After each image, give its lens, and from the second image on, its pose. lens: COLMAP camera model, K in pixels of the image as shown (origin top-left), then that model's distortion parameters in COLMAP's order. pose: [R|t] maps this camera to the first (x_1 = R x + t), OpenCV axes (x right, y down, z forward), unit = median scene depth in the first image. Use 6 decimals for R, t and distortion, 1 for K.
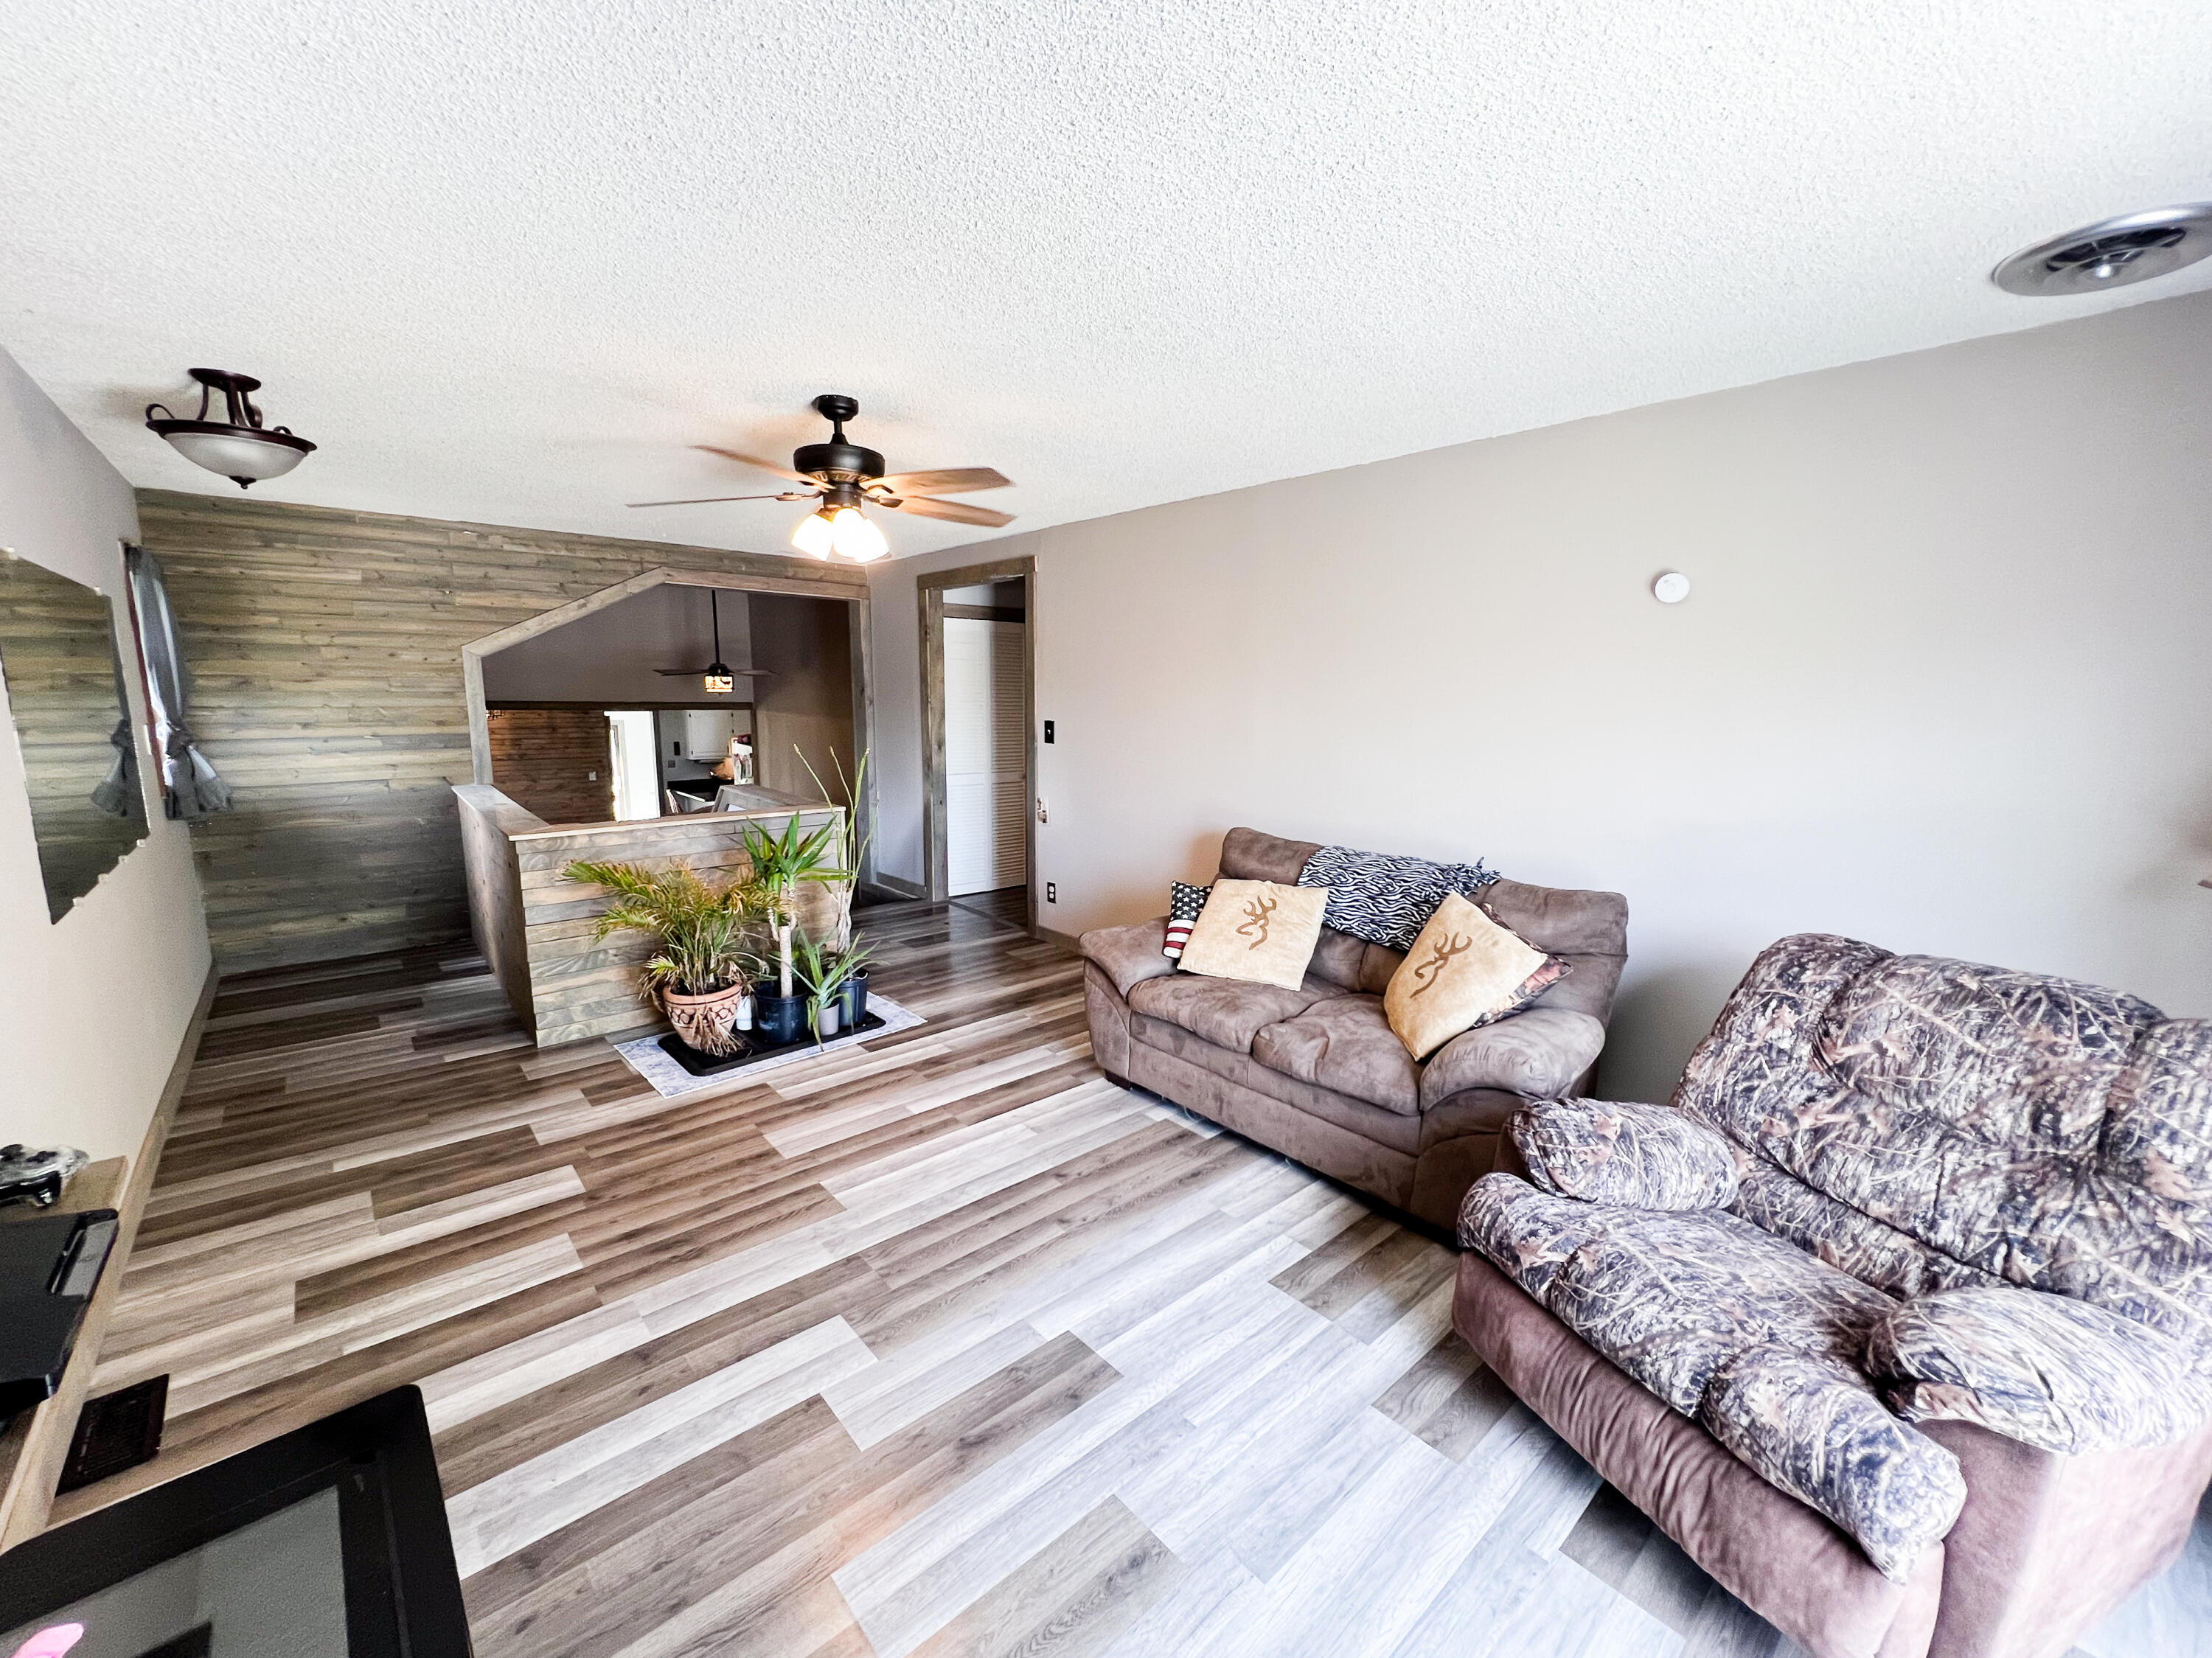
lens RADIAL K [[893.6, 0, 1109.7], [0, 893.6, 833.5], [0, 0, 1]] dist [-0.003992, 0.000110]
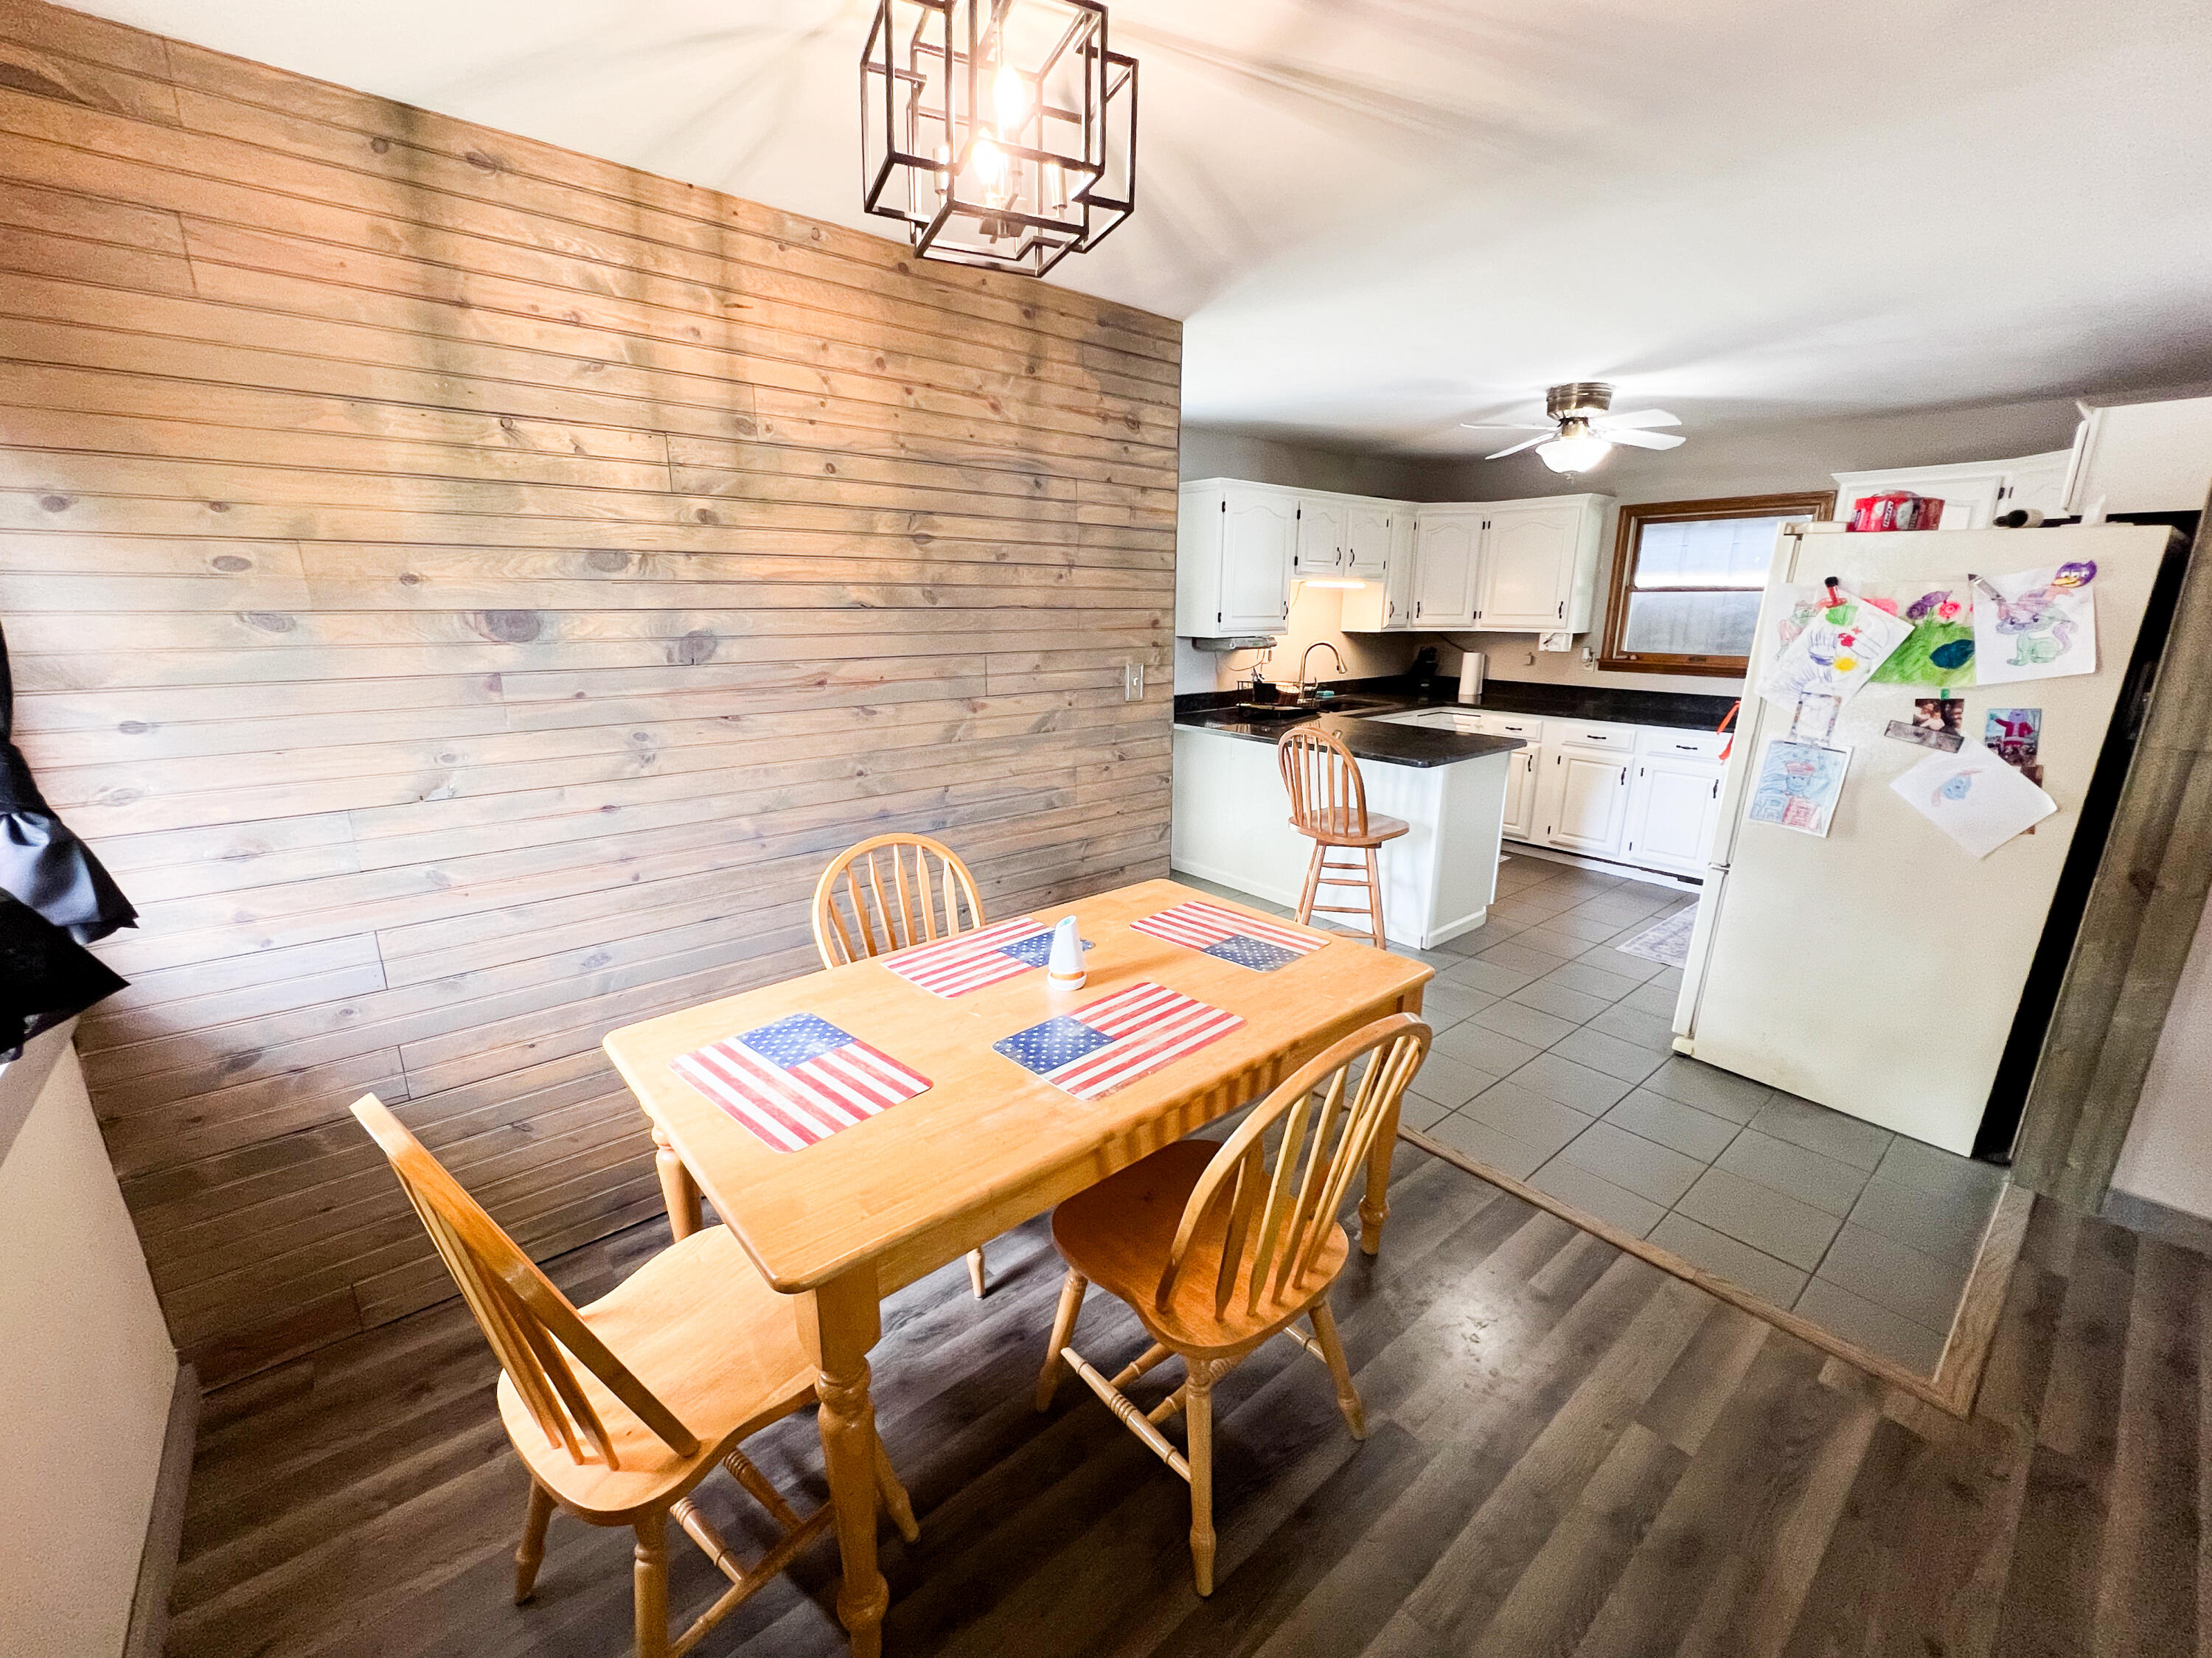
lens RADIAL K [[893.6, 0, 1105.6], [0, 893.6, 835.0], [0, 0, 1]] dist [-0.003992, 0.000110]
pose [[0.999377, 0.001571, -0.035250, -1.845327], [0.002050, 0.994736, 0.102448, -0.147924], [0.035226, -0.102456, 0.994114, 2.341267]]
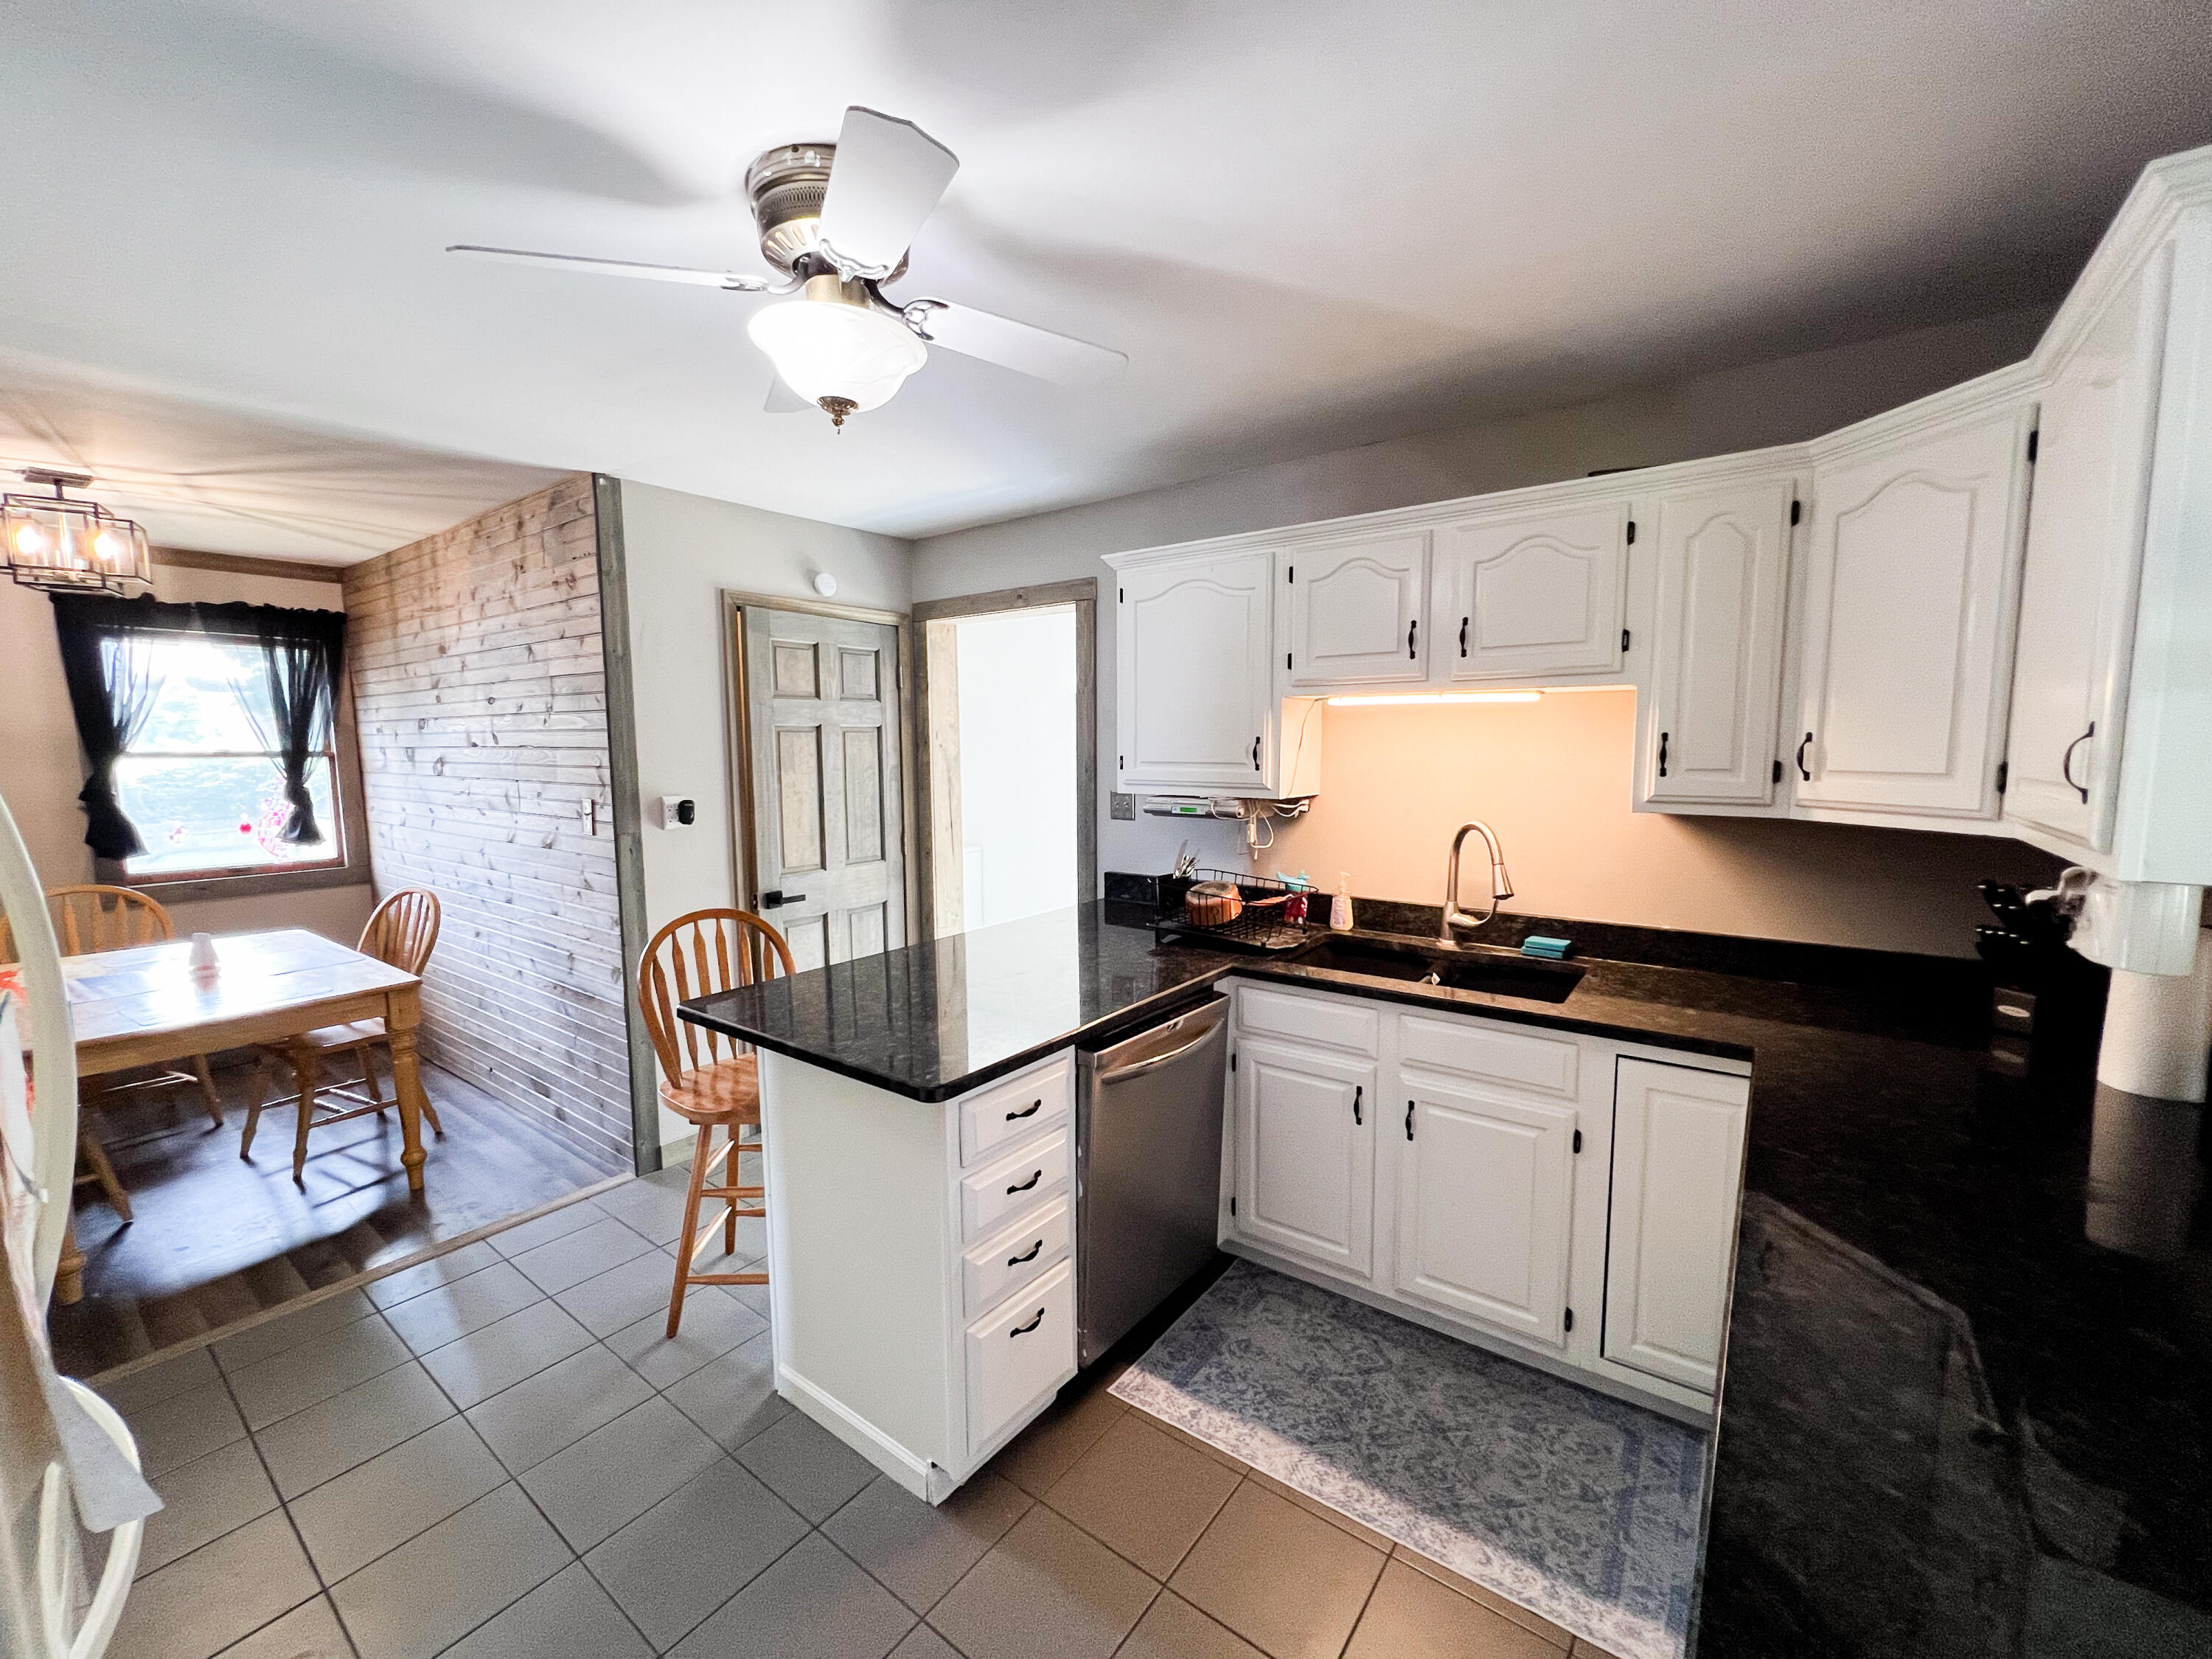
lens RADIAL K [[893.7, 0, 1100.8], [0, 893.7, 835.4], [0, 0, 1]] dist [-0.003992, 0.000110]
pose [[0.190822, 0.090354, -0.977457, -1.187211], [-0.144373, 0.987509, 0.063098, -0.263596], [0.970950, 0.129078, 0.201484, 3.151475]]
